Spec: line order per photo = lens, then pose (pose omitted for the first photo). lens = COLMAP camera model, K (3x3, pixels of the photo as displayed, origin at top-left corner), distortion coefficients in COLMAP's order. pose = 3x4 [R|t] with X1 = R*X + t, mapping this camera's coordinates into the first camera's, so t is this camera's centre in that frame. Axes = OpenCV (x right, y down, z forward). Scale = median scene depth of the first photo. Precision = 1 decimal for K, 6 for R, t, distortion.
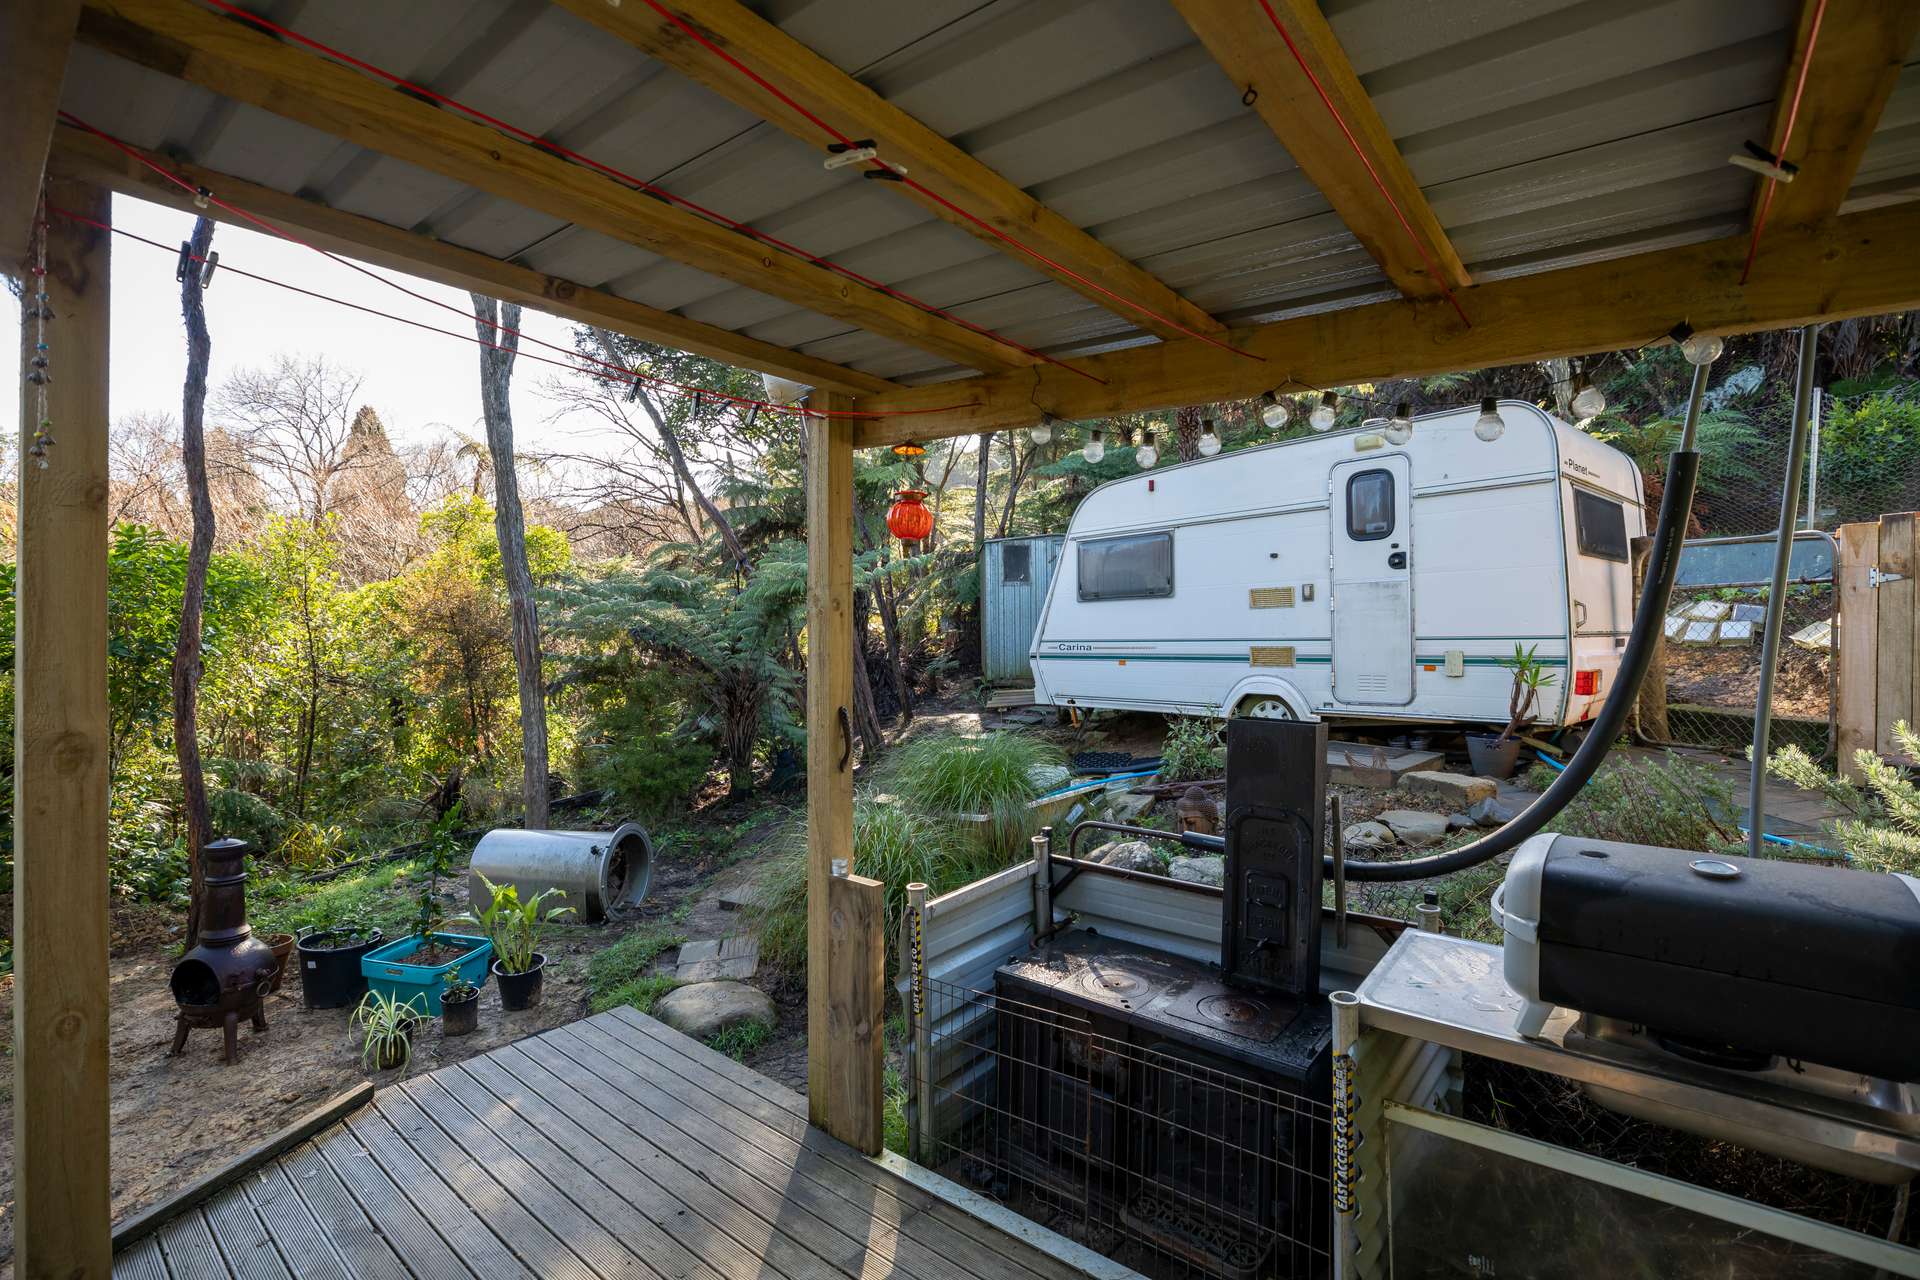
lens RADIAL K [[867.8, 0, 961.0], [0, 867.8, 639.7], [0, 0, 1]] dist [-0.037681, 0.002226]
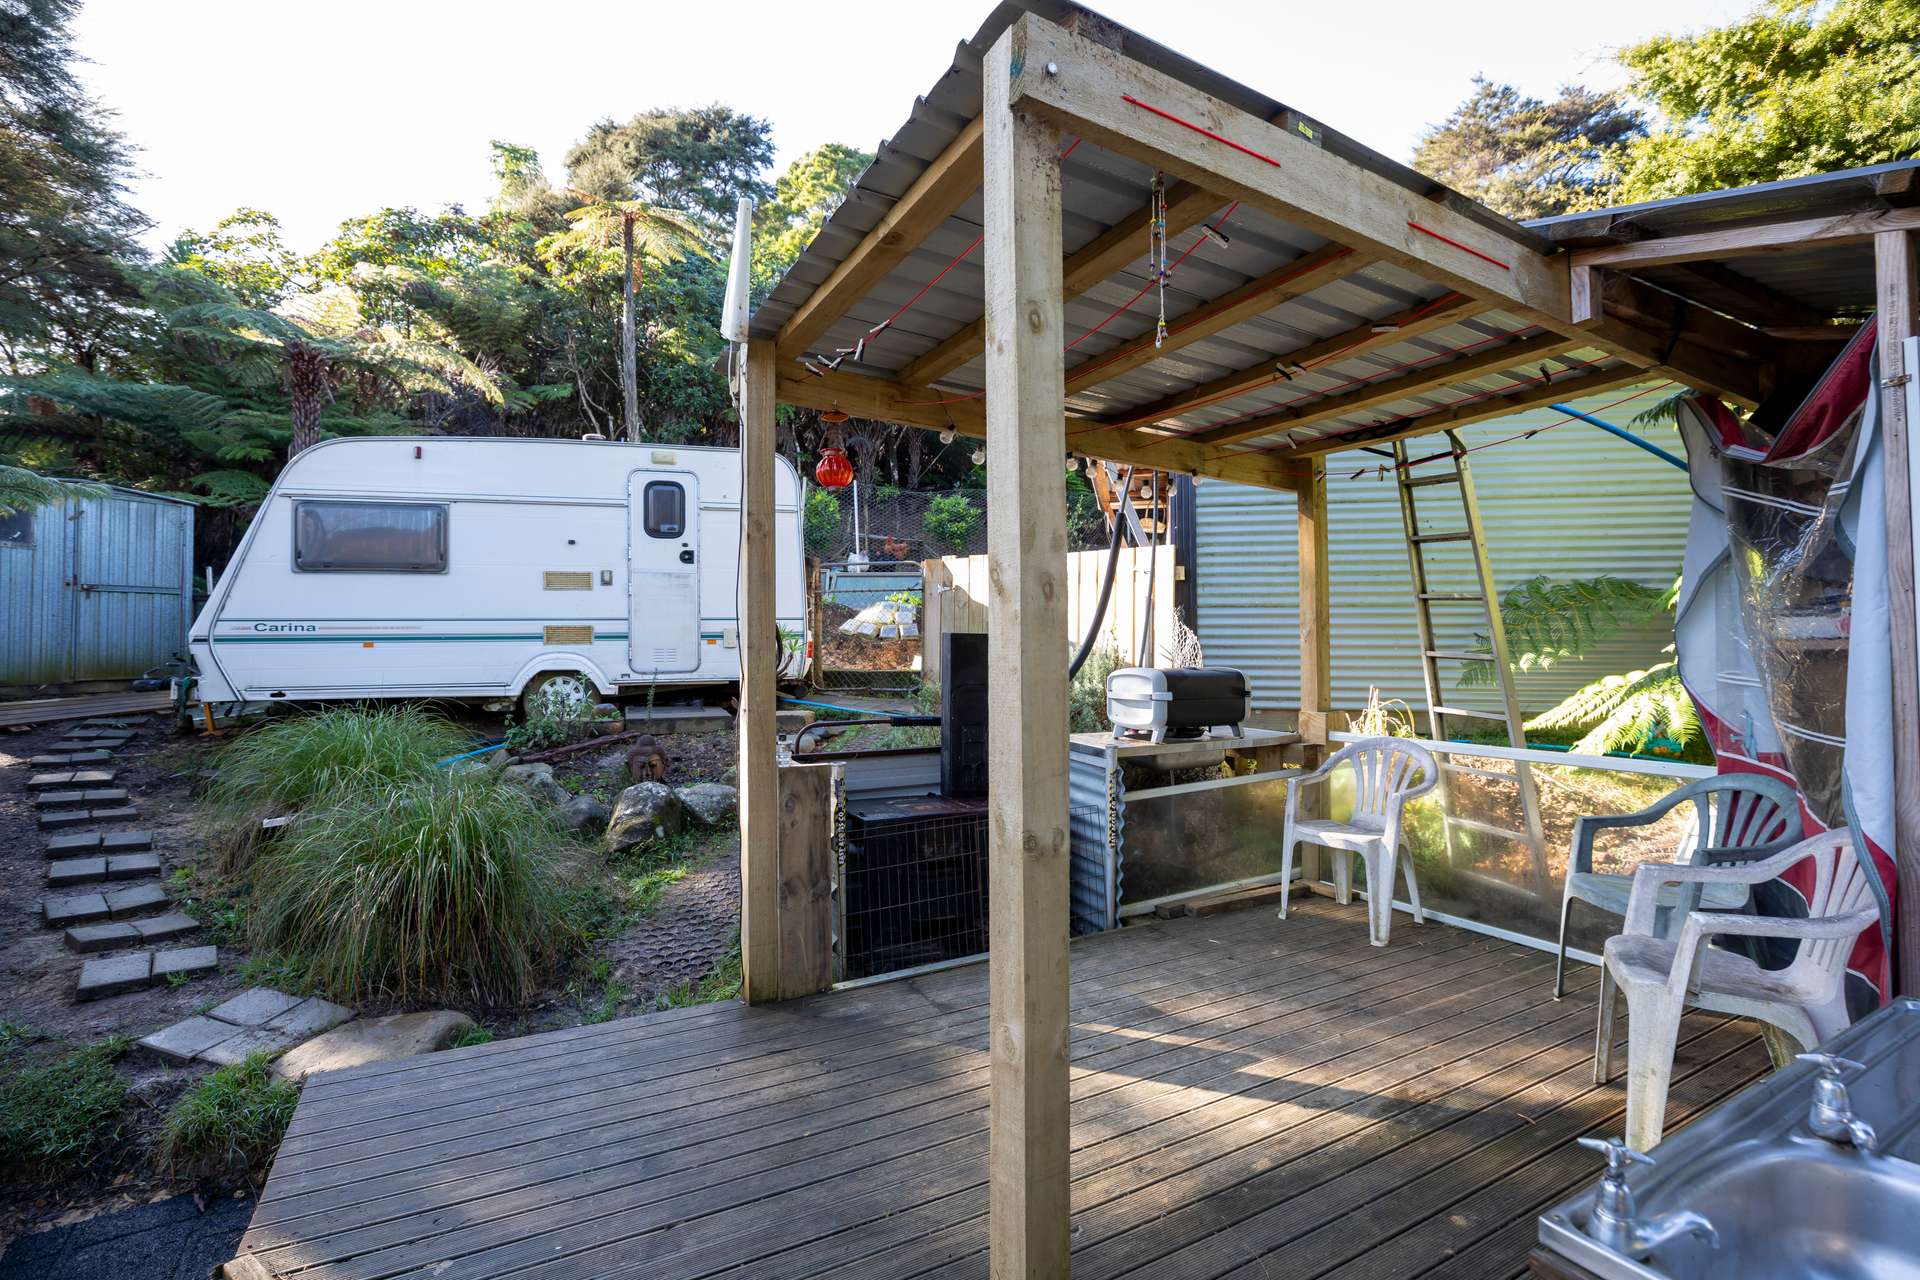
lens RADIAL K [[867.8, 0, 956.6], [0, 867.8, 640.1], [0, 0, 1]] dist [-0.037681, 0.002226]
pose [[0.381812, 0.014193, 0.924131, -0.454480], [0.009107, 0.999776, -0.019118, 0.051471], [-0.924195, 0.015716, 0.381597, 0.139062]]
